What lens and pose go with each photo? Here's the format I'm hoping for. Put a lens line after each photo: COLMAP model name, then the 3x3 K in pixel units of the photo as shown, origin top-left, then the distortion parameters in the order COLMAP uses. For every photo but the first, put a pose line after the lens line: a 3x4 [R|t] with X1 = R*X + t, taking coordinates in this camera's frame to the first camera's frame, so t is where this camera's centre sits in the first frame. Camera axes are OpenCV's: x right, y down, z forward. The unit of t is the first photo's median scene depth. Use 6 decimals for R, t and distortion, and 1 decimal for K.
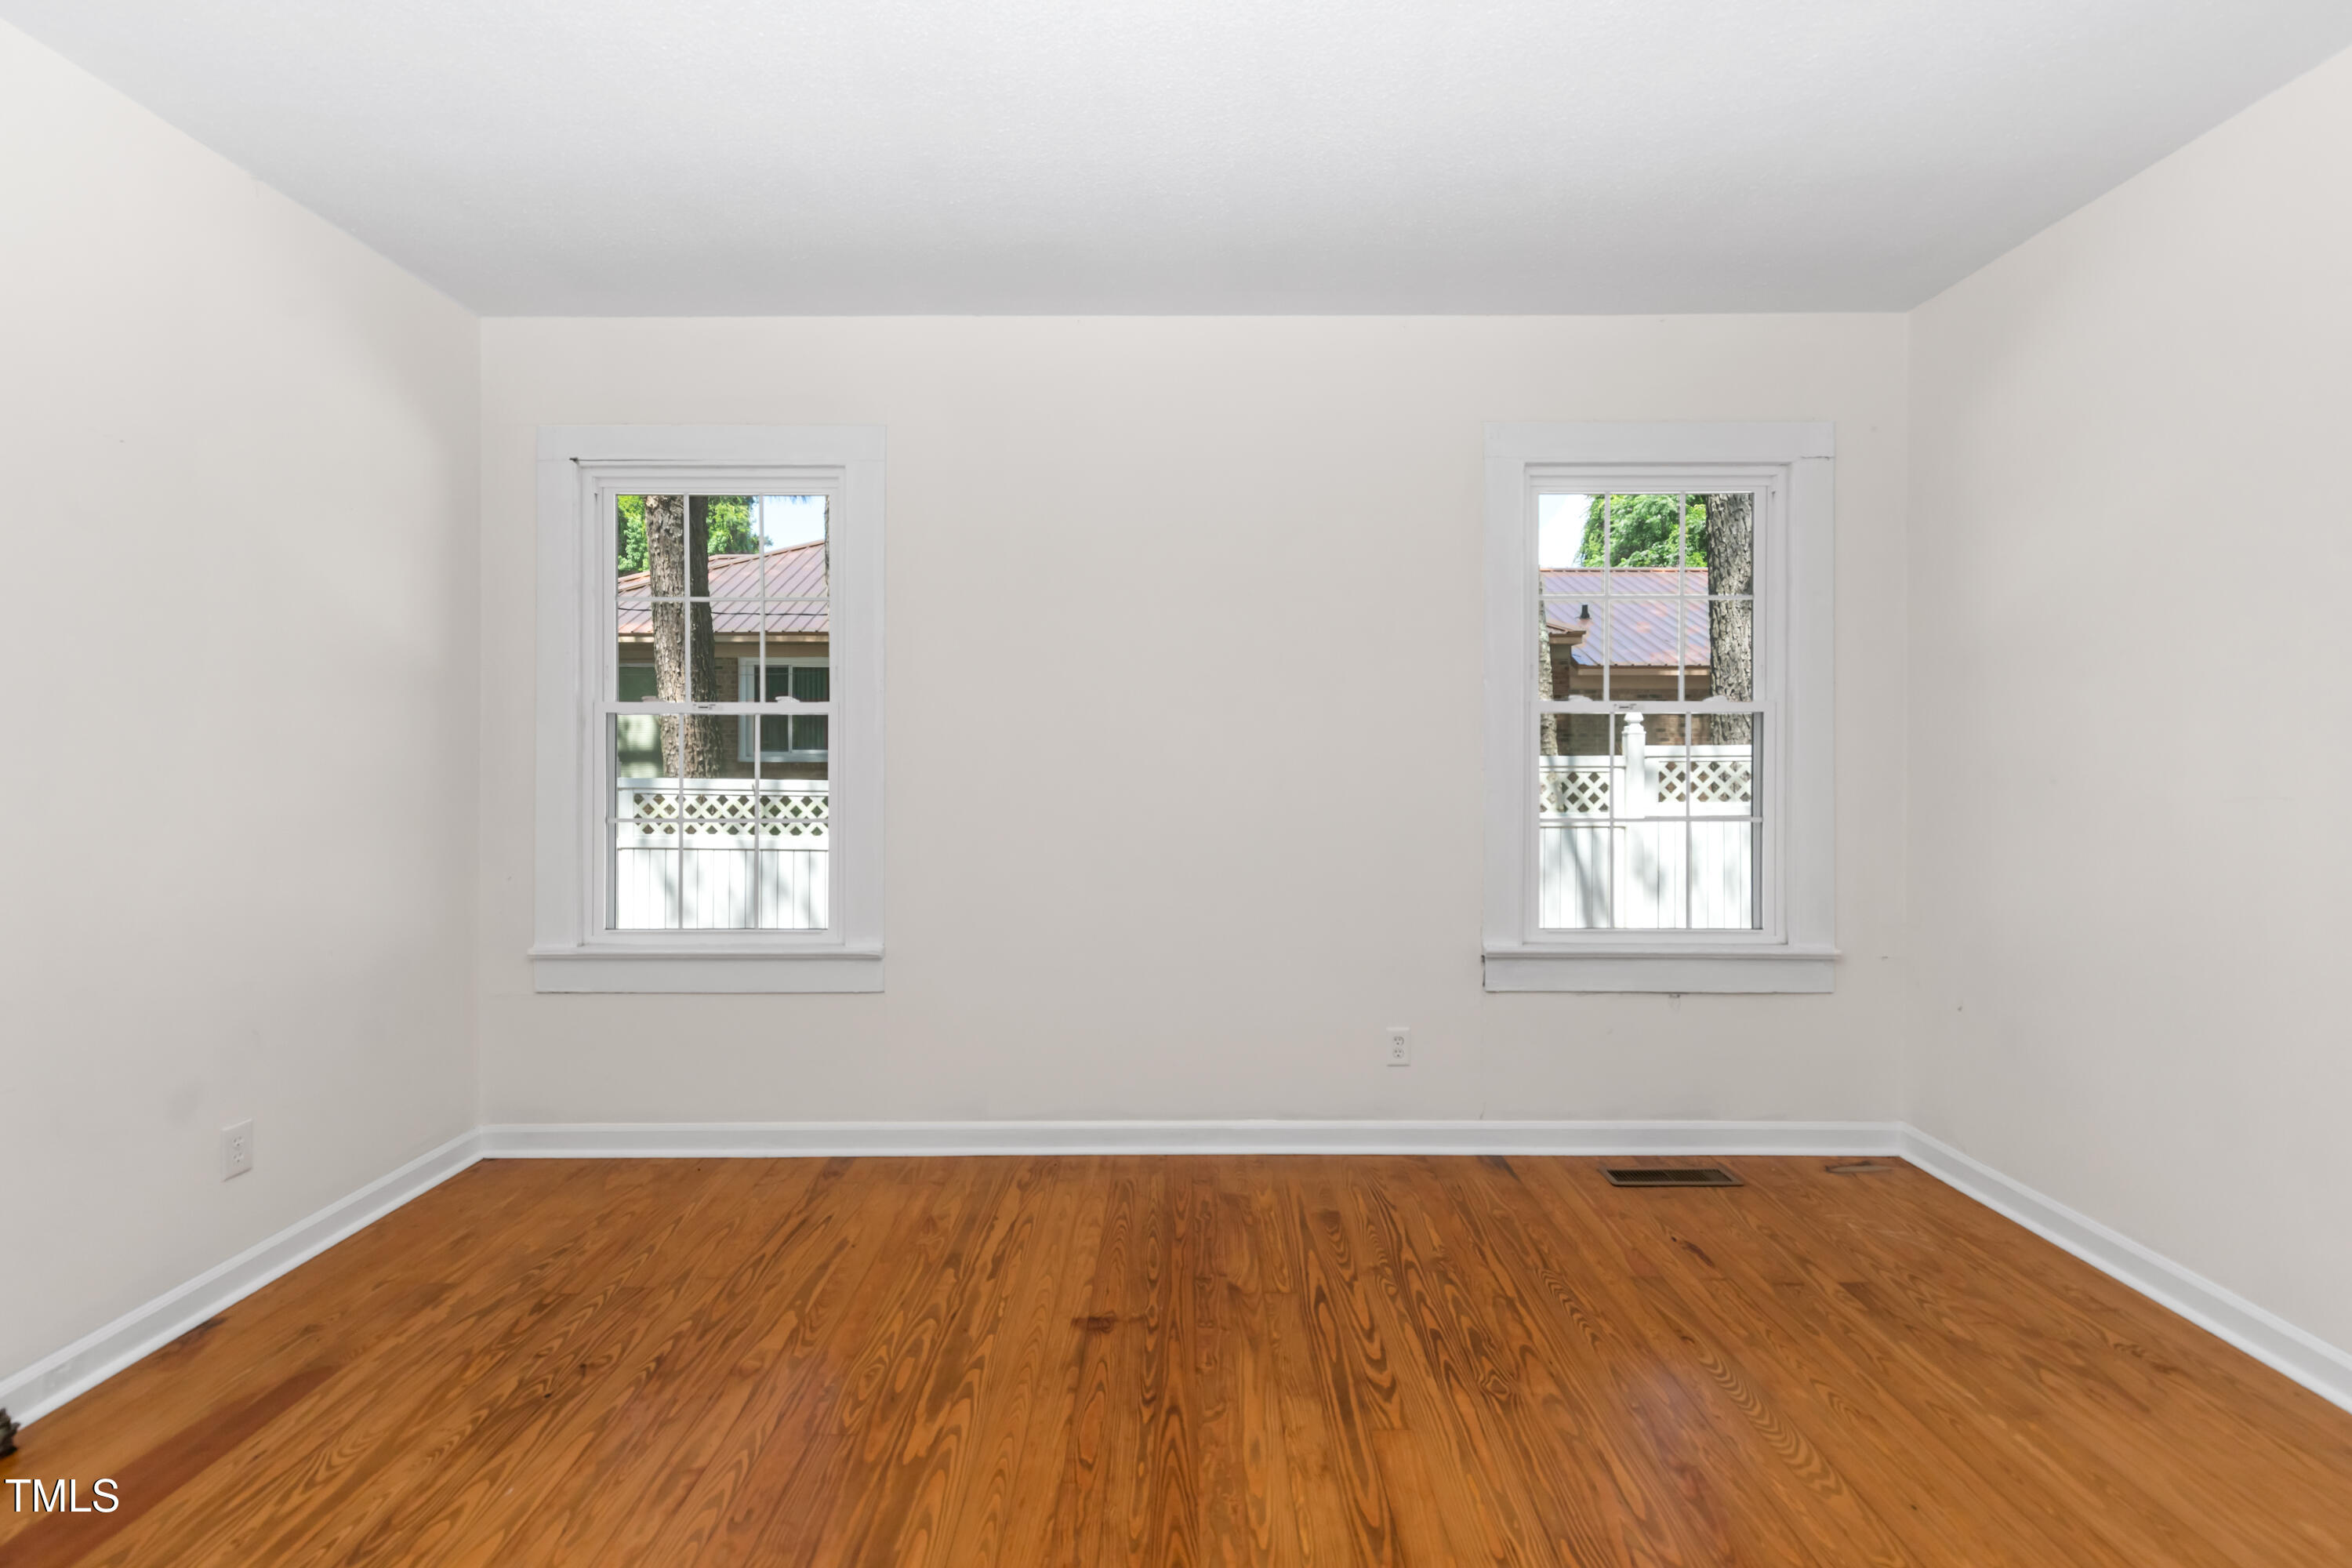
lens RADIAL K [[1093.3, 0, 1079.0], [0, 1093.3, 752.4], [0, 0, 1]] dist [0.015713, -0.002413]
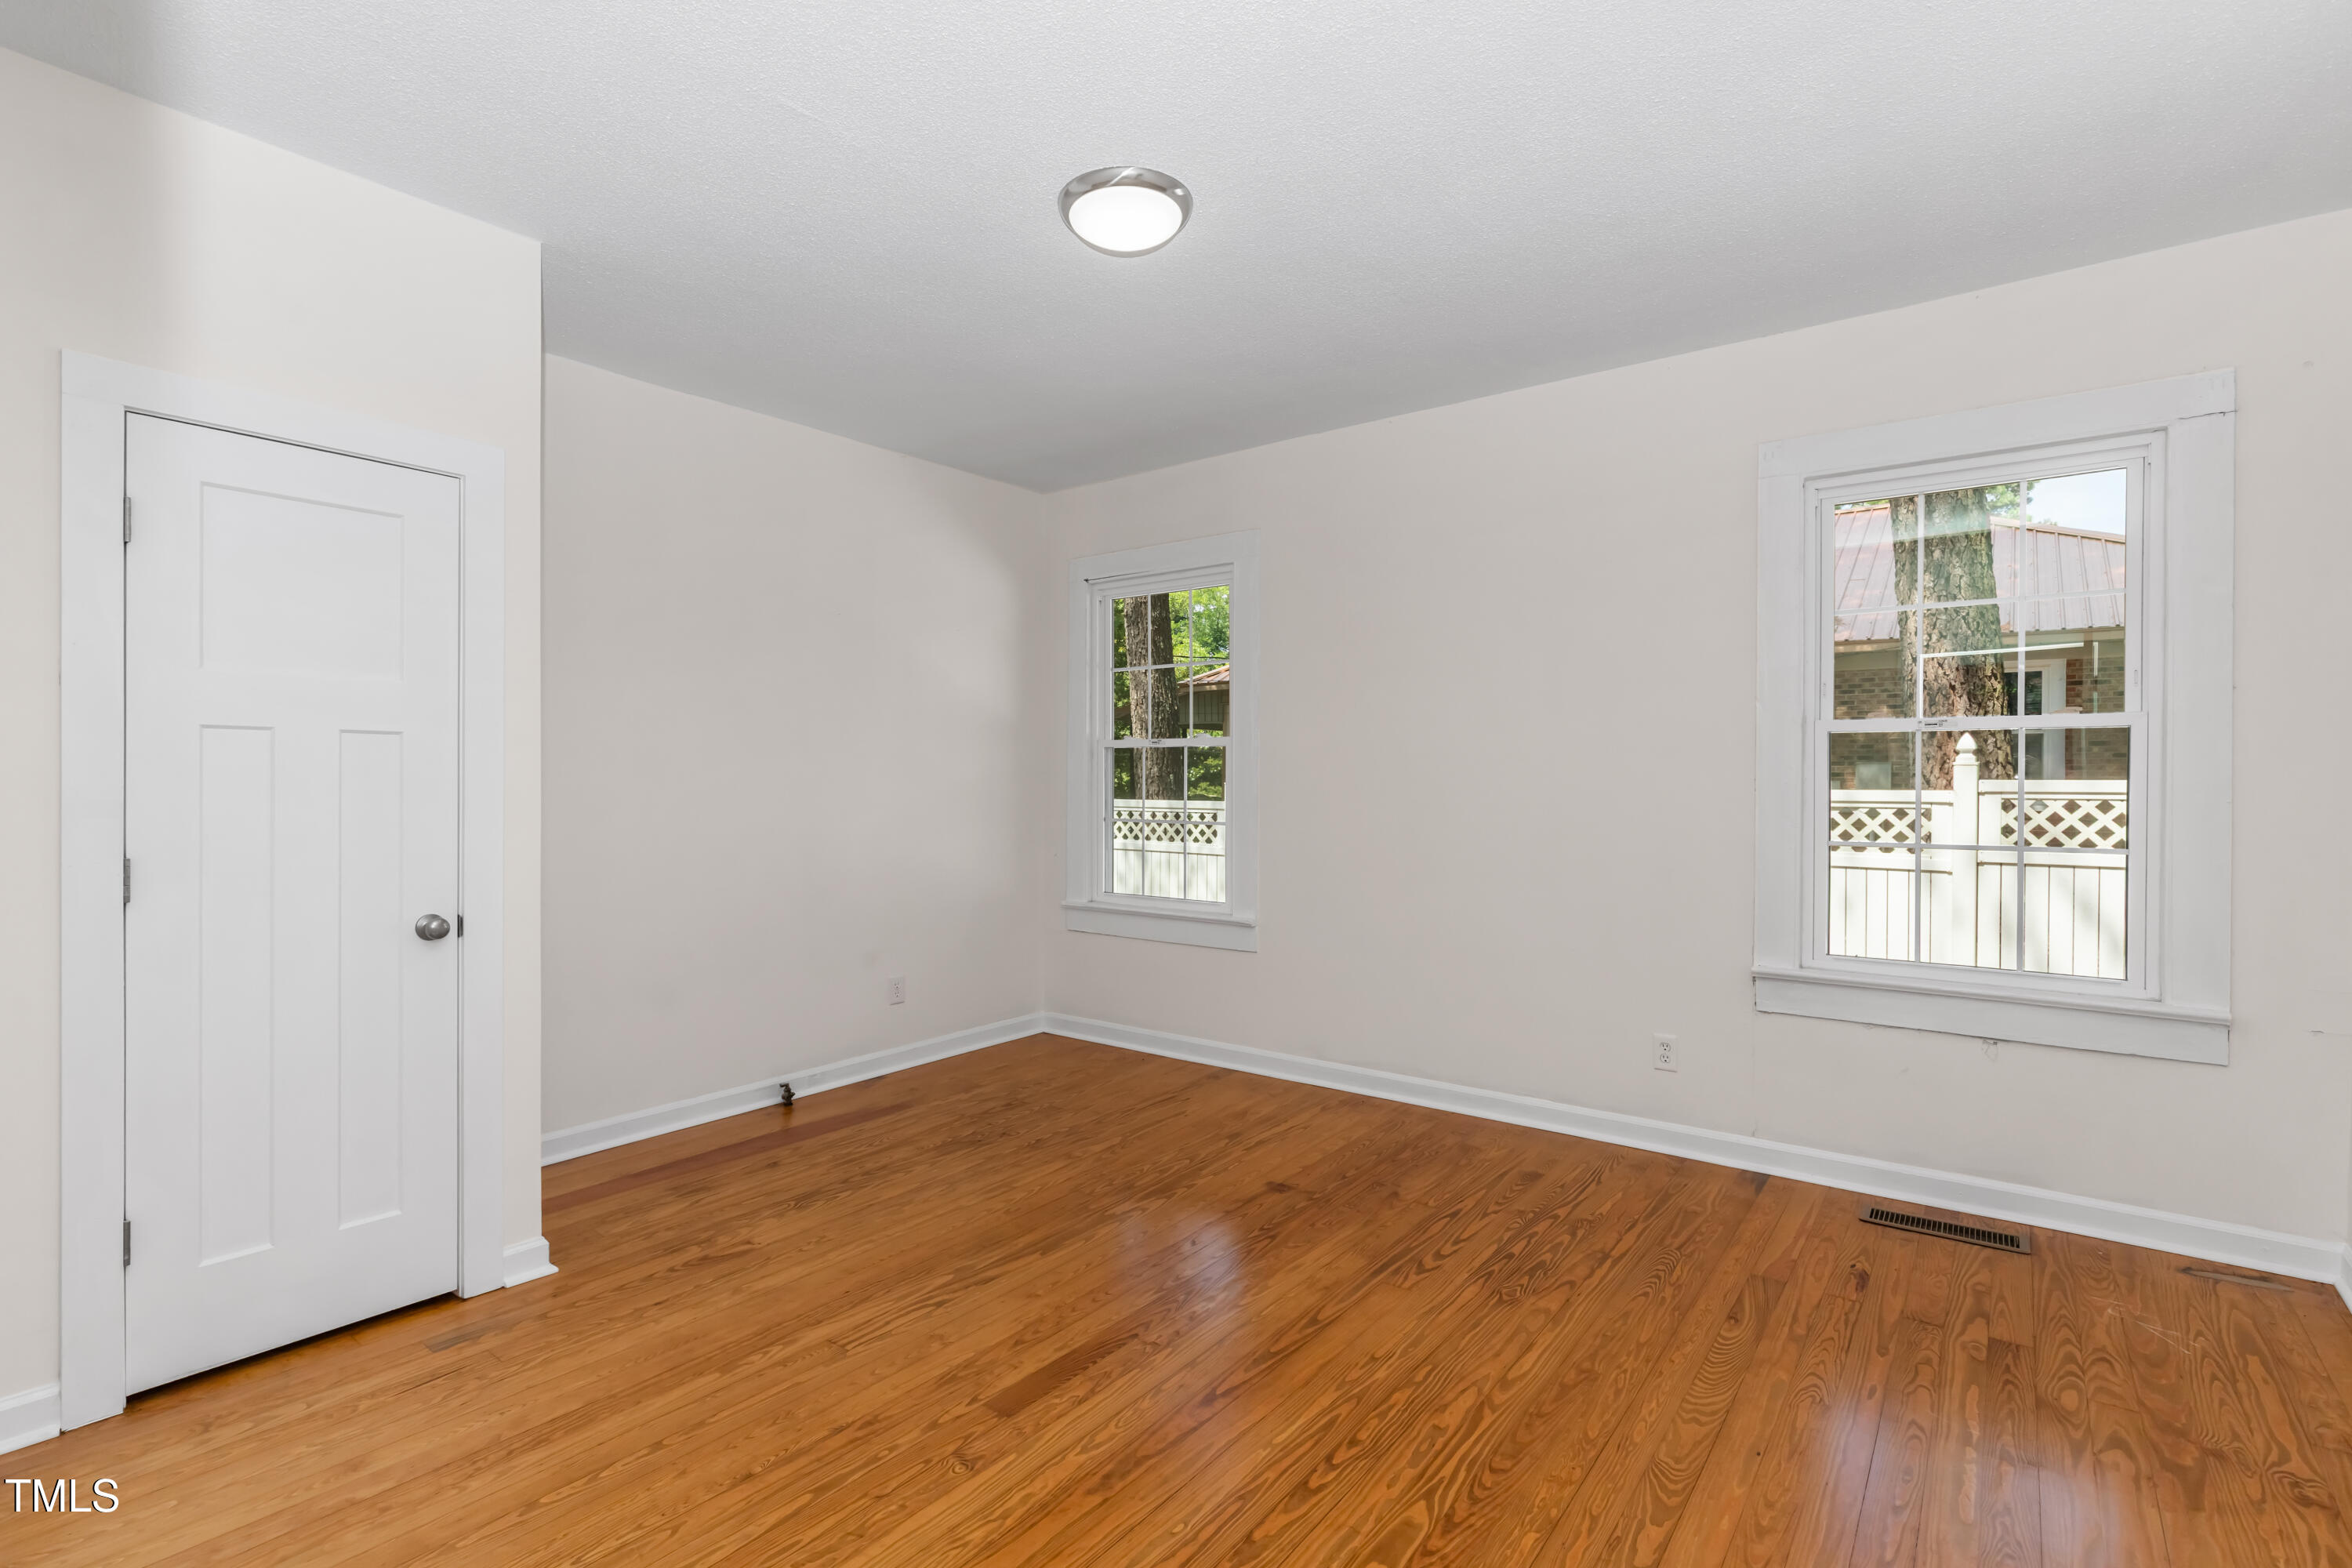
lens RADIAL K [[1129.9, 0, 1174.8], [0, 1129.9, 783.7], [0, 0, 1]] dist [0.003323, -0.002236]
pose [[0.785263, 0.005139, -0.619141, 0.691874], [0.000070, 0.999965, 0.008389, 0.000868], [0.619163, -0.006631, 0.785235, -0.170967]]
